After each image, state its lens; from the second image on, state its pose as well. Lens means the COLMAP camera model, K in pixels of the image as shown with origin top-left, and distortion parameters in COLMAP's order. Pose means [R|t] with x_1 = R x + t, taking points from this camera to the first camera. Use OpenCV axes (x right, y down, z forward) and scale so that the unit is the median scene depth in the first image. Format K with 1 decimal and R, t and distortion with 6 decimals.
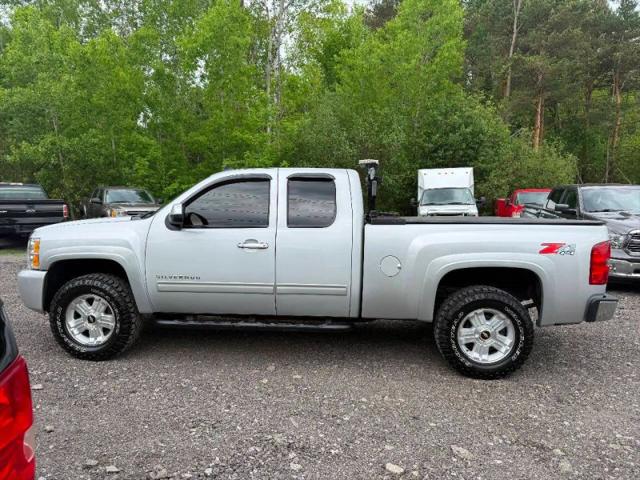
lens RADIAL K [[457.6, 0, 320.0], [0, 457.6, 240.0], [0, 0, 1]] dist [0.039782, -0.056989]
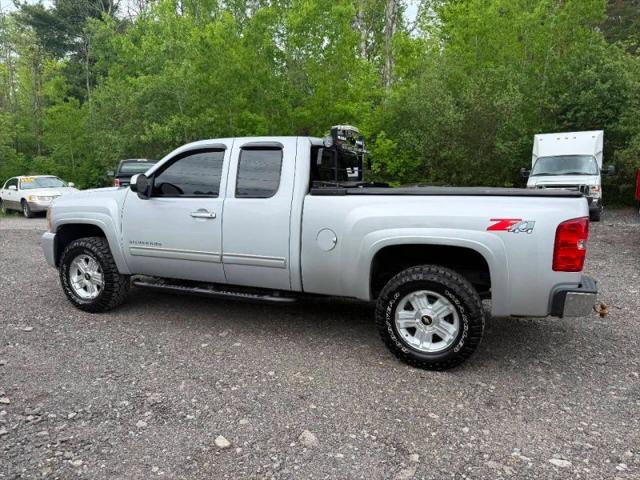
lens RADIAL K [[457.6, 0, 320.0], [0, 457.6, 240.0], [0, 0, 1]] dist [0.039782, -0.056989]
pose [[0.949189, 0.035474, -0.312700, 0.422097], [-0.017272, 0.998001, 0.060789, 0.001344], [0.314232, -0.052299, 0.947905, 0.100568]]
